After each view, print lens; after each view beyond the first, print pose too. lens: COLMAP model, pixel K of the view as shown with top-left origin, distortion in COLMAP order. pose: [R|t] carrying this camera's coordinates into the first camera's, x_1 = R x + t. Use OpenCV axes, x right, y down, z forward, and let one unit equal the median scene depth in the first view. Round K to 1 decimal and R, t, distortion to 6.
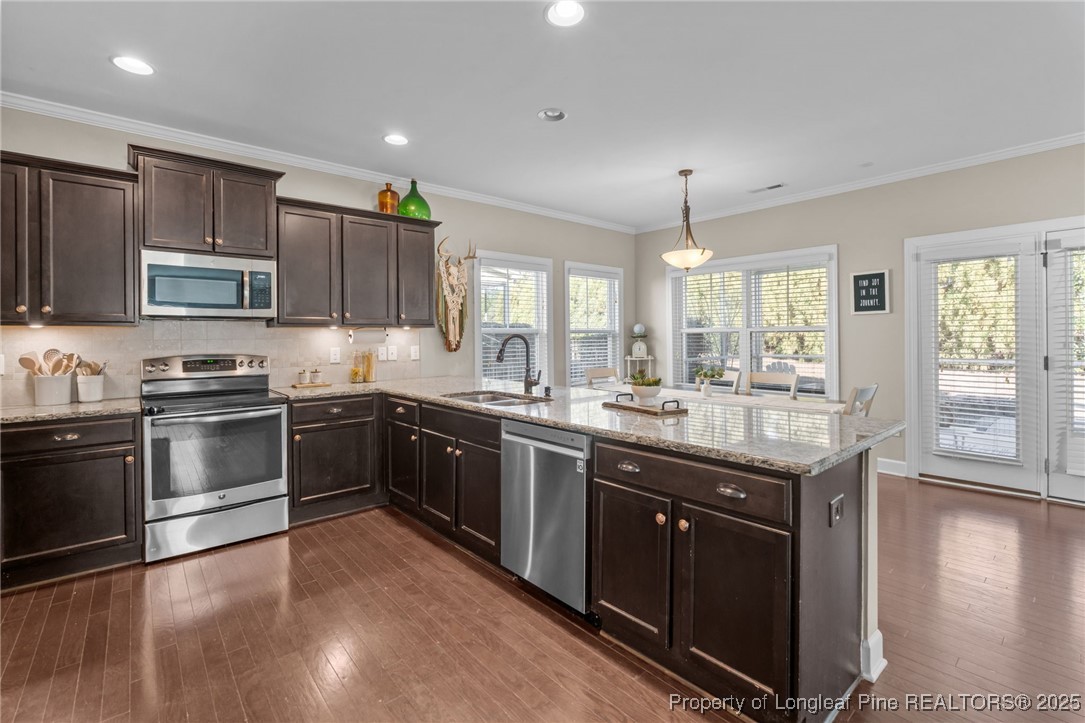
lens RADIAL K [[484.5, 0, 542.2], [0, 484.5, 337.1], [0, 0, 1]] dist [-0.009911, -0.000192]
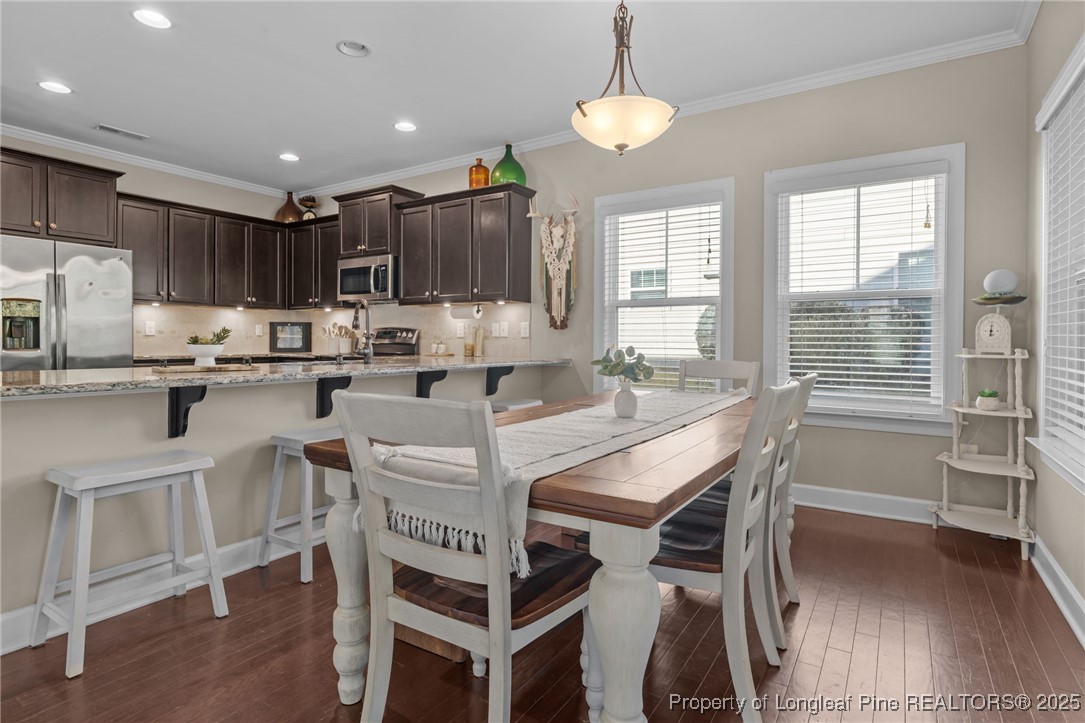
lens RADIAL K [[566.2, 0, 535.3], [0, 566.2, 345.1], [0, 0, 1]] dist [-0.006233, 0.000304]
pose [[0.276930, 0.017552, -0.960730, 0.826847], [-0.008065, 0.999840, 0.015942, 0.047137], [0.960856, 0.003334, 0.277027, 0.767883]]
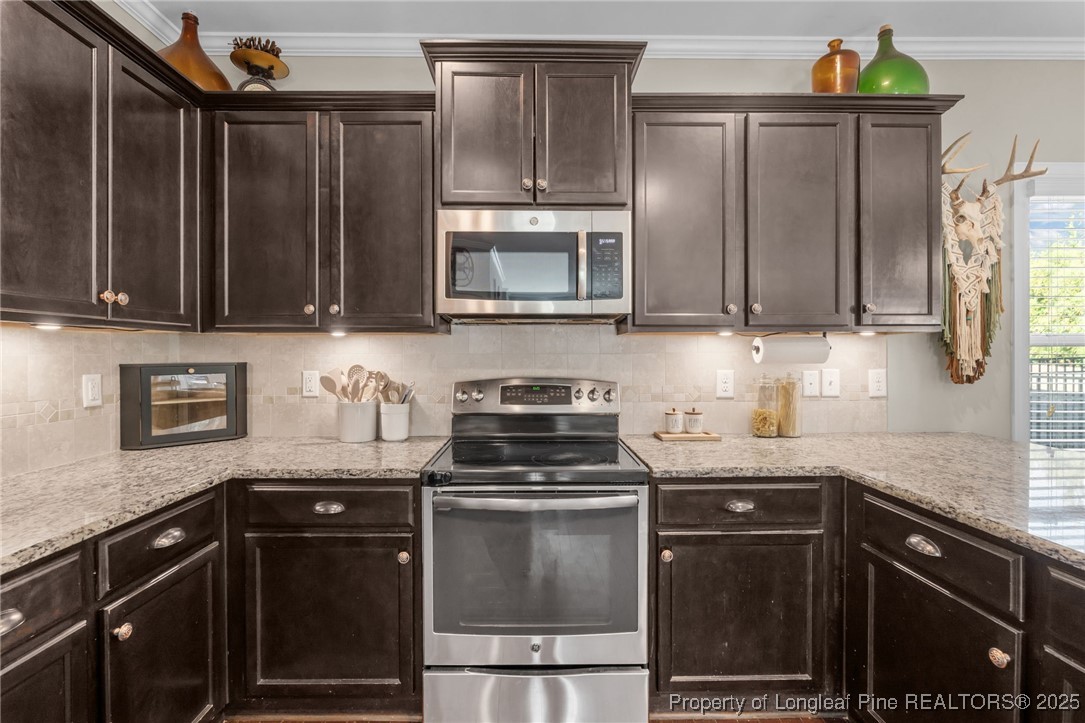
lens RADIAL K [[478.0, 0, 534.6], [0, 478.0, 355.1], [0, 0, 1]] dist [-0.007716, 0.000248]
pose [[0.763341, 0.010431, -0.645911, -0.229070], [-0.005596, 0.999939, 0.009534, 0.000682], [0.645971, -0.003663, 0.763353, 0.417263]]
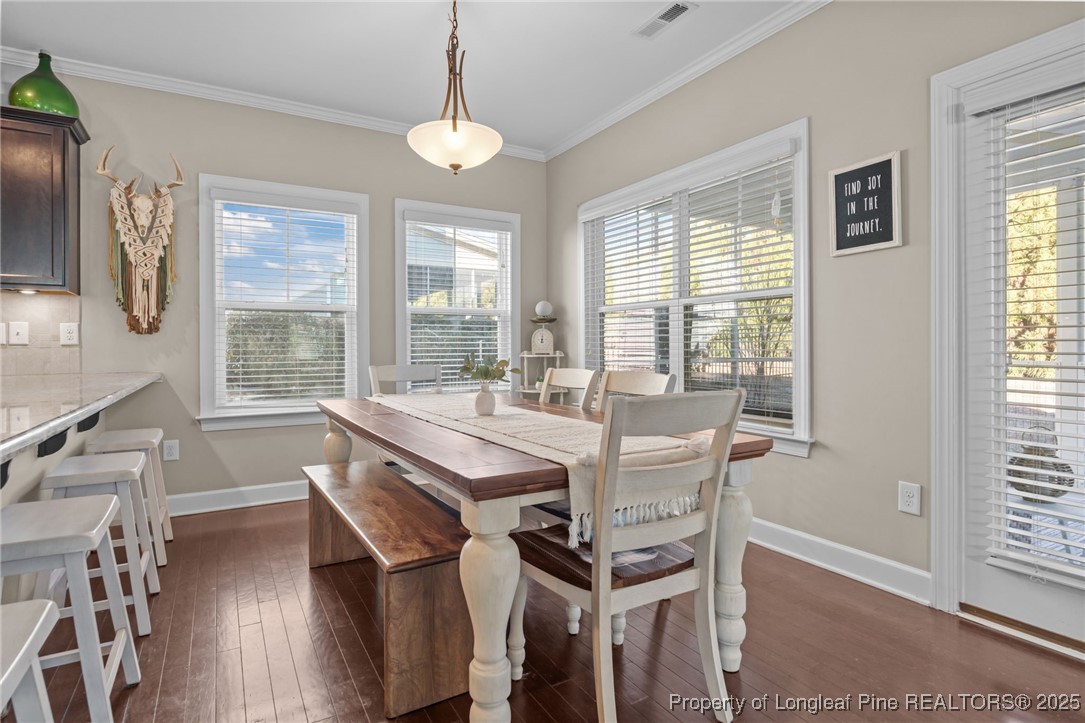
lens RADIAL K [[557.4, 0, 537.2], [0, 557.4, 348.7], [0, 0, 1]] dist [-0.002863, -0.000454]
pose [[0.981778, 0.003974, -0.189991, 0.504191], [-0.003412, 0.999989, 0.003282, 0.050354], [0.190002, -0.002574, 0.981780, 0.431394]]
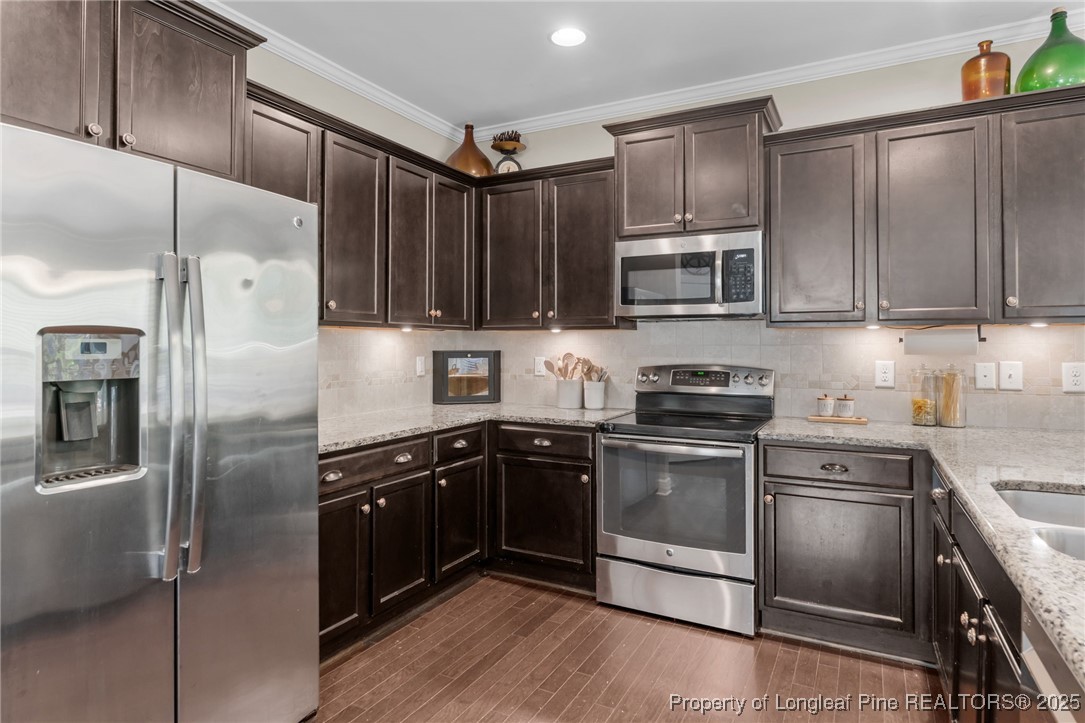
lens RADIAL K [[608.7, 0, 537.4], [0, 608.7, 335.6], [0, 0, 1]] dist [-0.001675, 0.001055]
pose [[0.360379, -0.005076, -0.932792, 0.106890], [-0.004520, 0.999964, -0.007188, -0.001516], [0.932795, 0.006807, 0.360343, 0.321074]]
